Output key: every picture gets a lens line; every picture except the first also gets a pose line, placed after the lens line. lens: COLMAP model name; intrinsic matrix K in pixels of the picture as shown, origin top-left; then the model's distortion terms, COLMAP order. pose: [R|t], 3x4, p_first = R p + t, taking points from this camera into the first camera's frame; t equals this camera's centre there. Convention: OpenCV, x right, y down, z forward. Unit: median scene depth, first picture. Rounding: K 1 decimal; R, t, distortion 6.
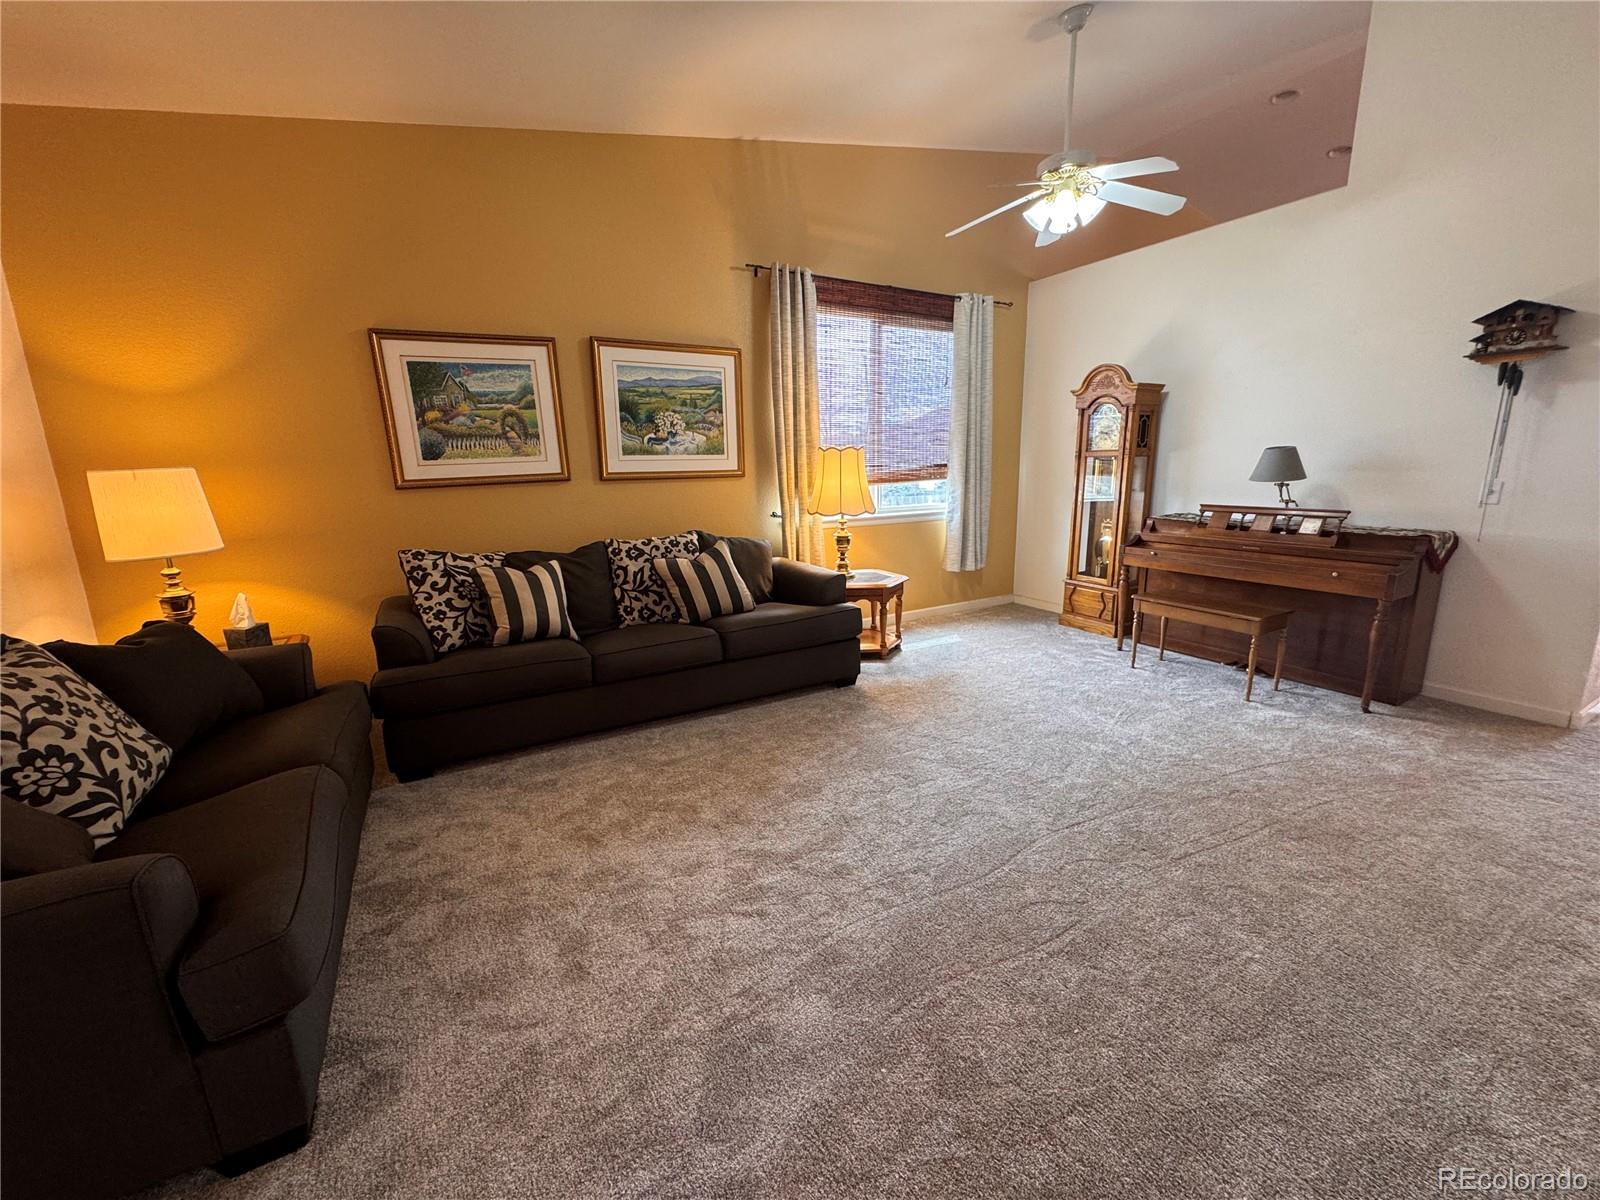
lens RADIAL K [[642.8, 0, 801.6], [0, 642.8, 593.4], [0, 0, 1]] dist [-0.004394, 0.001121]
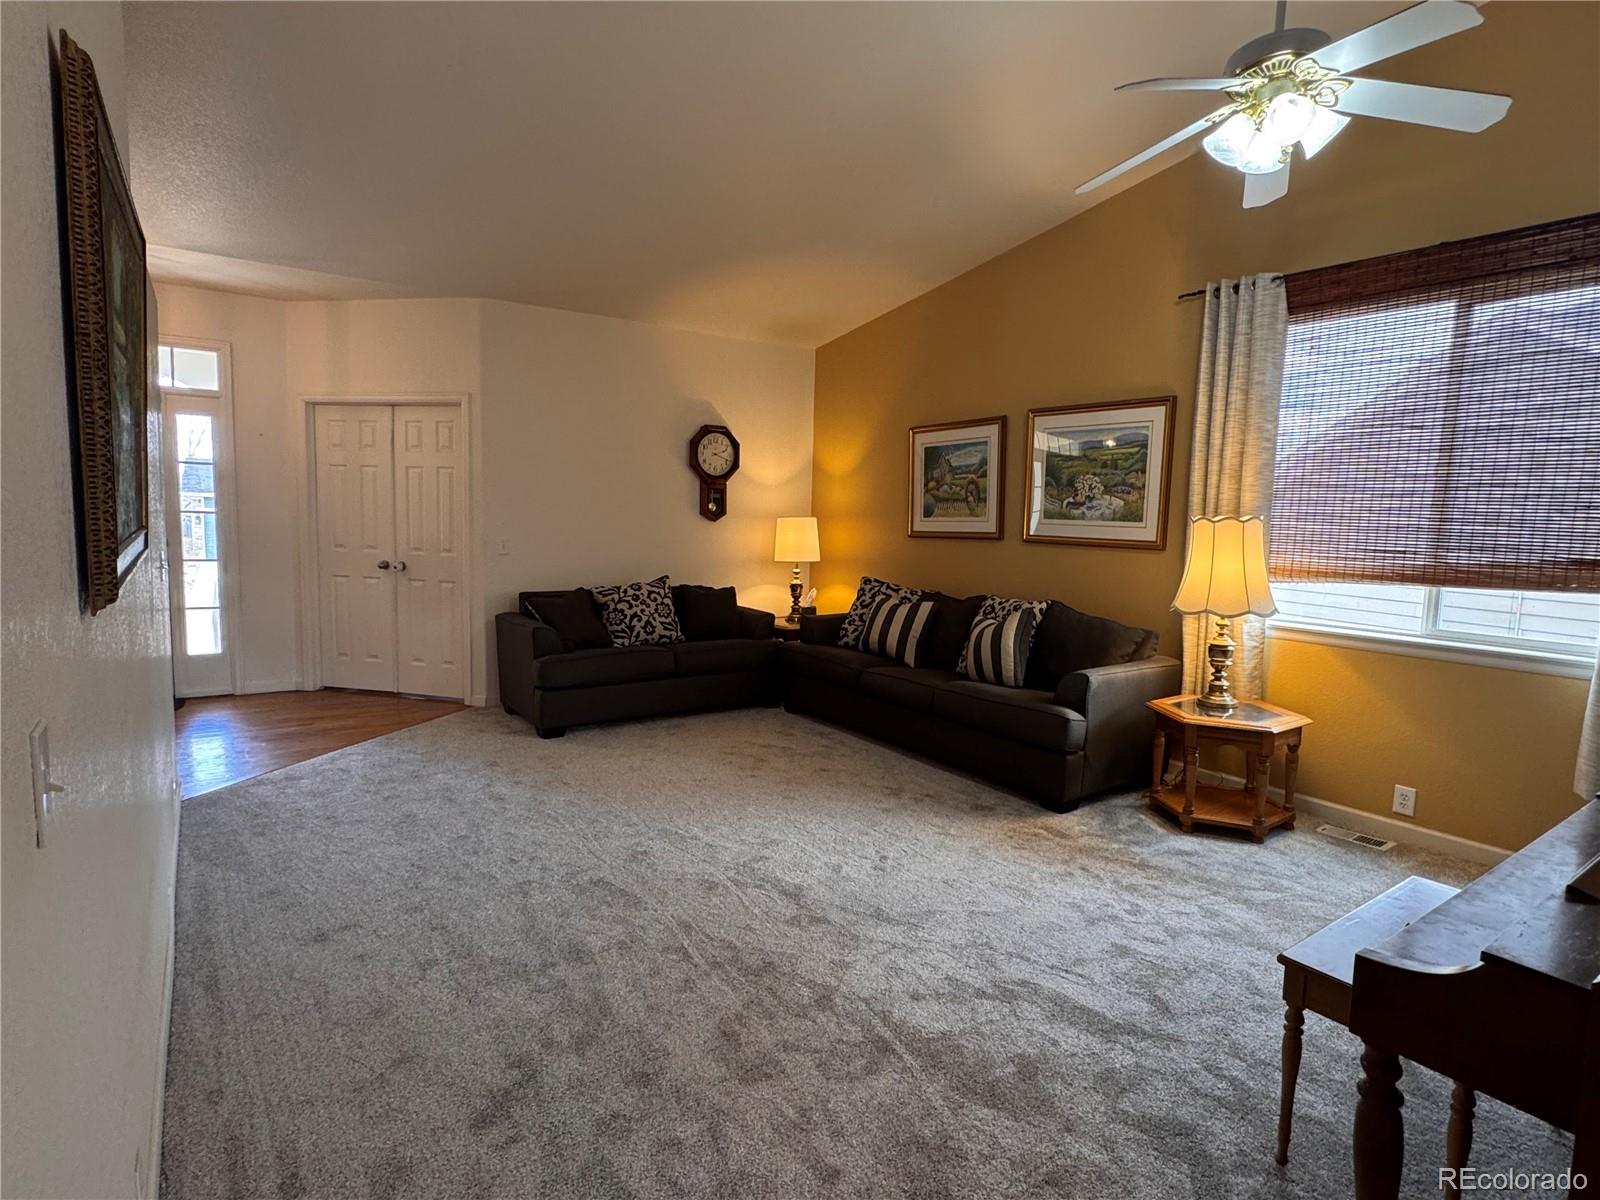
lens RADIAL K [[841.7, 0, 808.3], [0, 841.7, 602.2], [0, 0, 1]] dist [-0.001217, -0.000443]
pose [[0.103011, 0.127544, -0.986469, 1.082513], [-0.226192, 0.968766, 0.101635, -0.149582], [0.968620, 0.212662, 0.128643, 0.538240]]
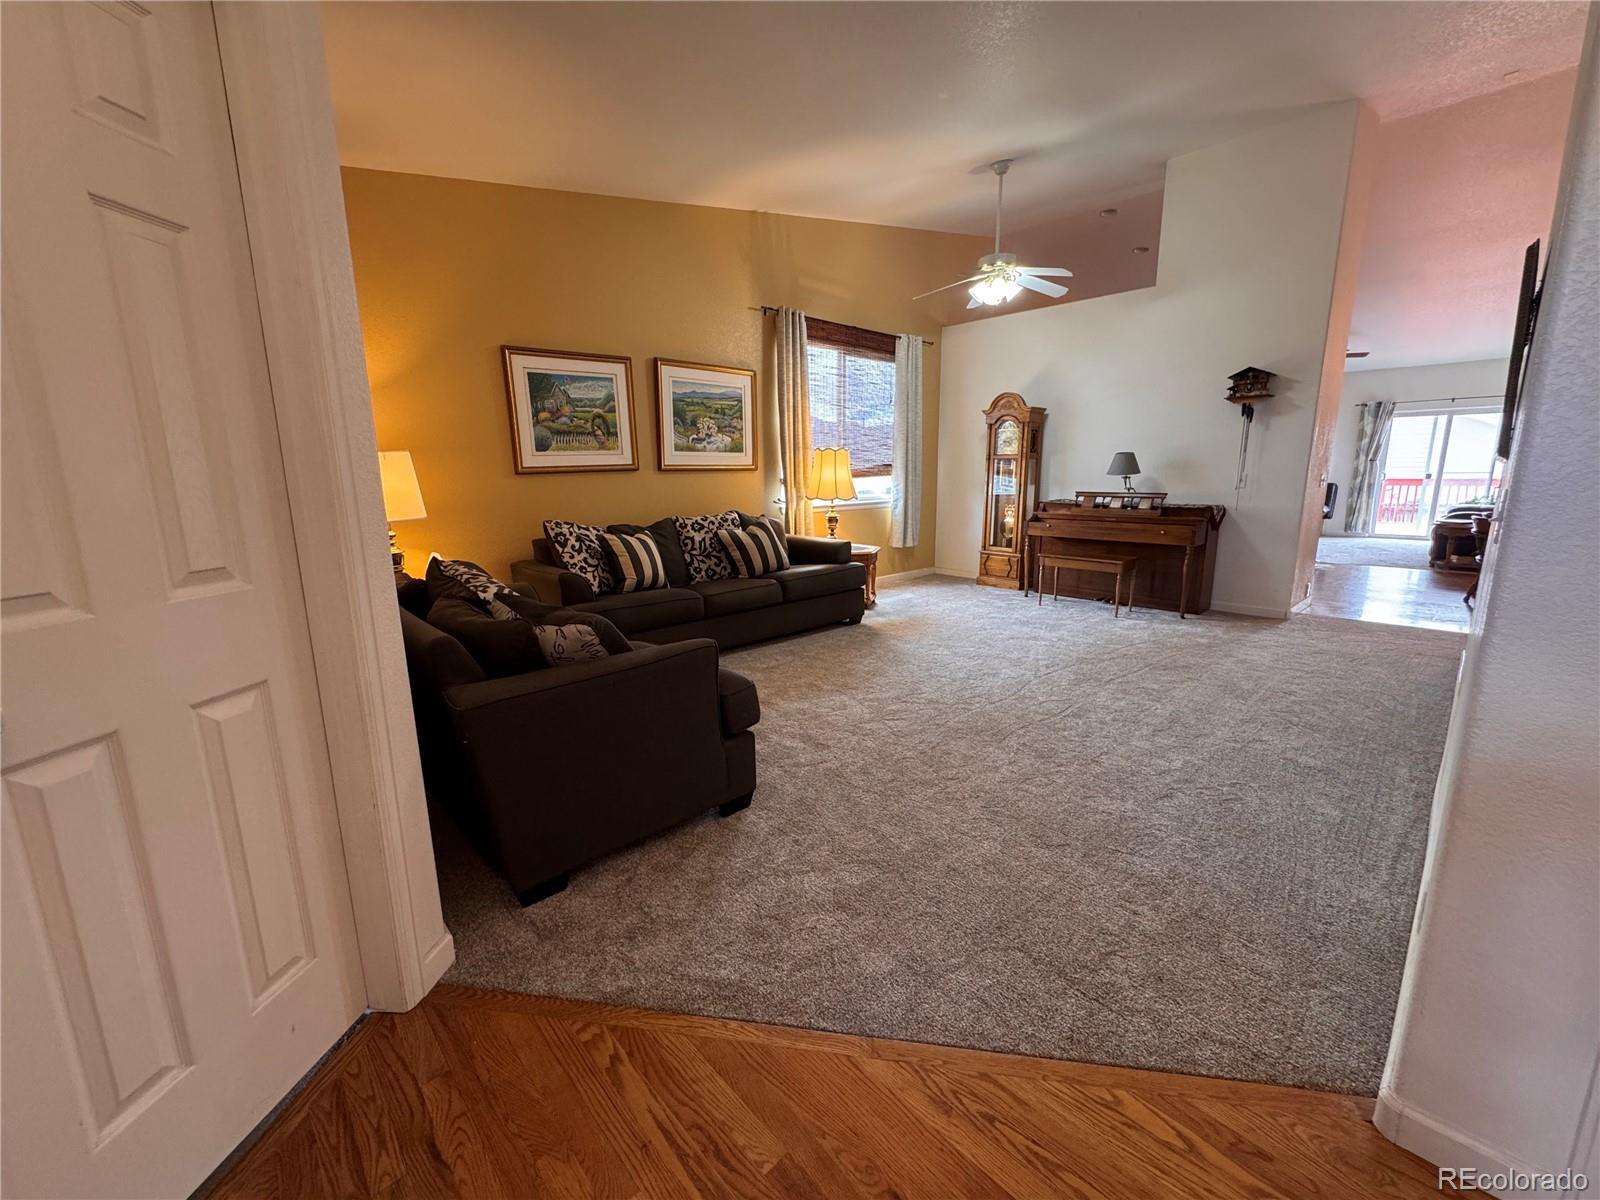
lens RADIAL K [[642.8, 0, 804.2], [0, 642.8, 591.9], [0, 0, 1]] dist [-0.004394, 0.001121]
pose [[0.972750, -0.033998, 0.229349, -0.355093], [0.037833, 0.999208, -0.012342, 0.092692], [-0.228748, 0.020682, 0.973266, -0.301252]]
